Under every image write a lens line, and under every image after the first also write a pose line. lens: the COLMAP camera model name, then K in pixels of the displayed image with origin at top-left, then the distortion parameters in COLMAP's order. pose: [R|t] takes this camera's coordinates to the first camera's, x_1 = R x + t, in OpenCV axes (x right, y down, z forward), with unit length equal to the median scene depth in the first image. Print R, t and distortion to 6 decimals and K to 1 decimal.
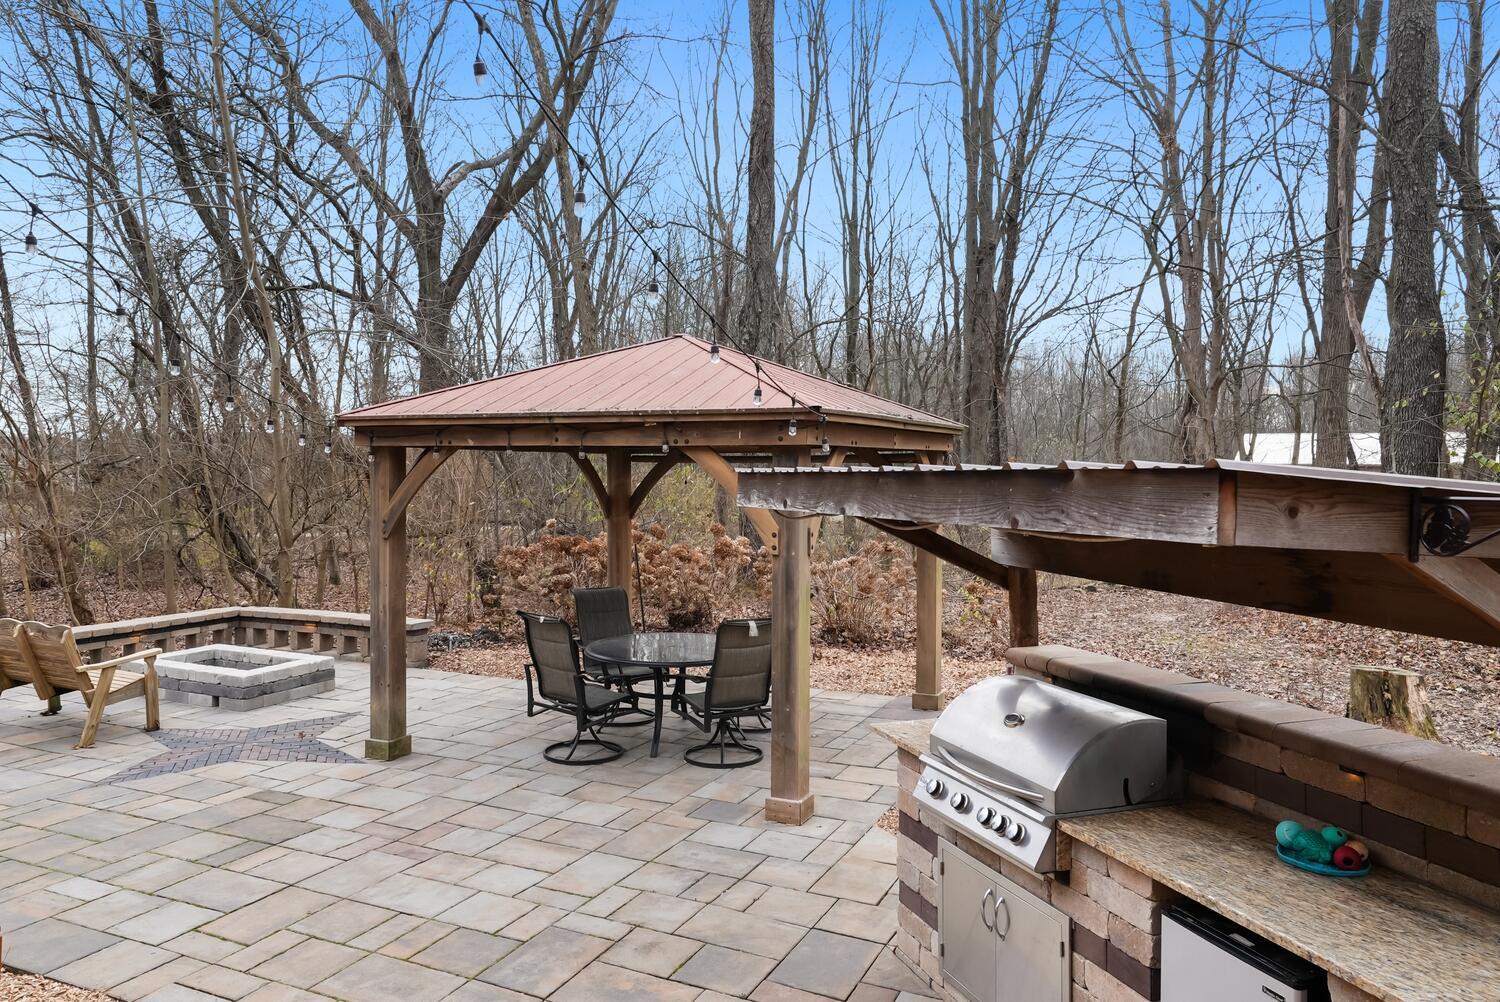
lens RADIAL K [[1034.7, 0, 745.7], [0, 1034.7, 481.4], [0, 0, 1]] dist [0.004279, 0.001568]
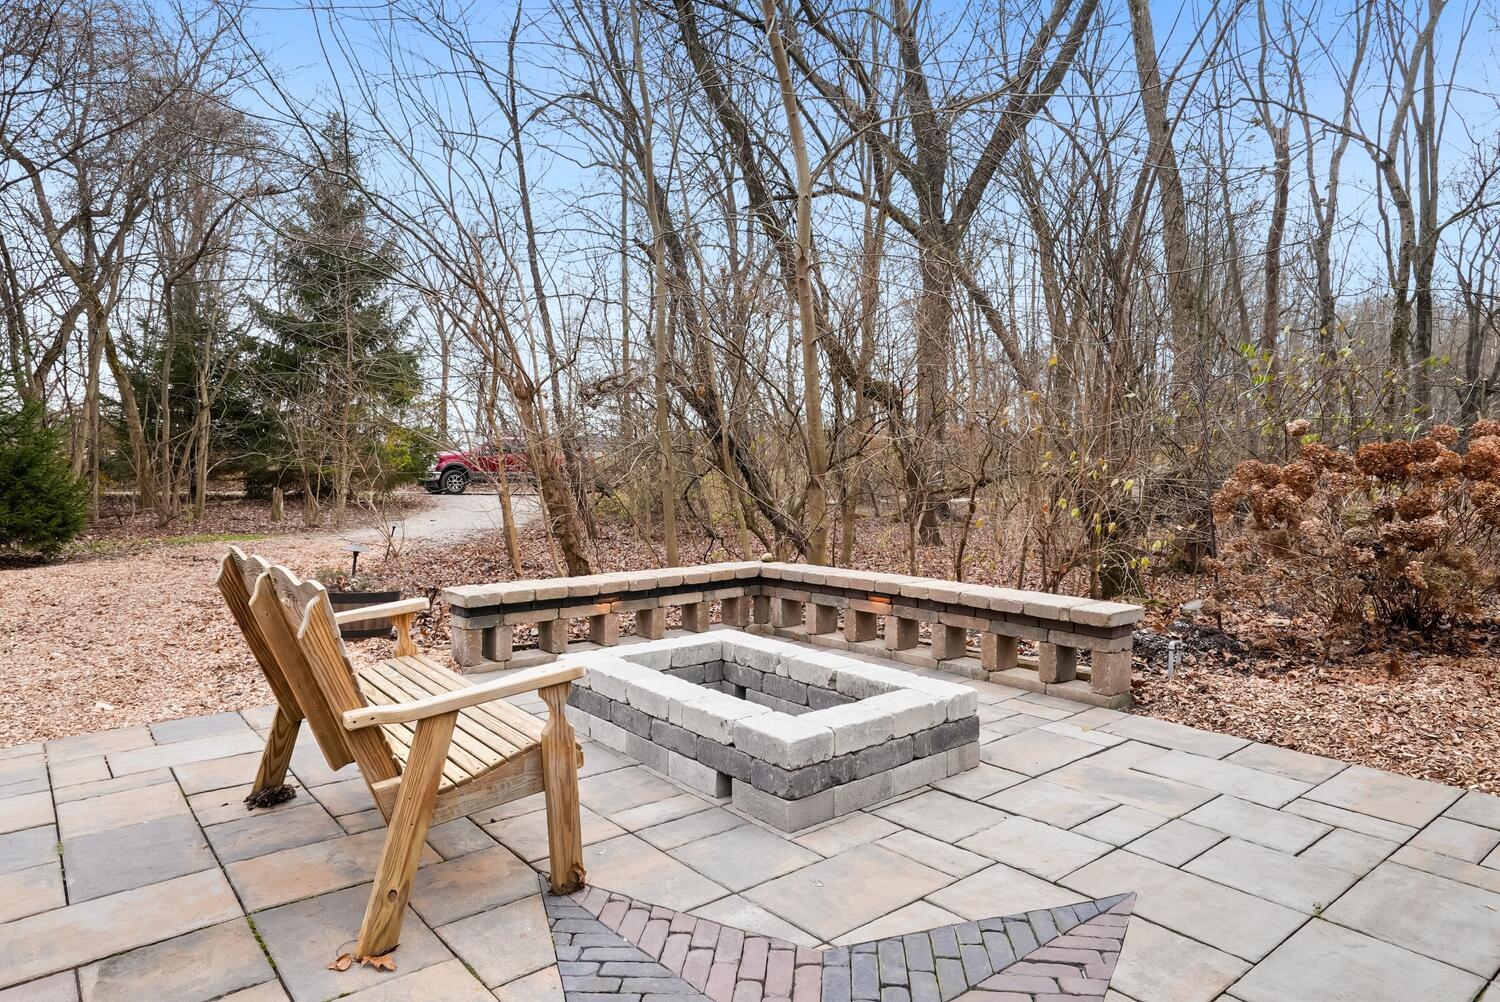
lens RADIAL K [[945.3, 0, 750.0], [0, 945.3, 501.0], [0, 0, 1]] dist [-0.001210, 0.000232]
pose [[0.900866, 0.013871, -0.433875, -0.265529], [0.003829, 0.999197, 0.039895, 0.066292], [0.434080, -0.037601, 0.900089, 0.522207]]
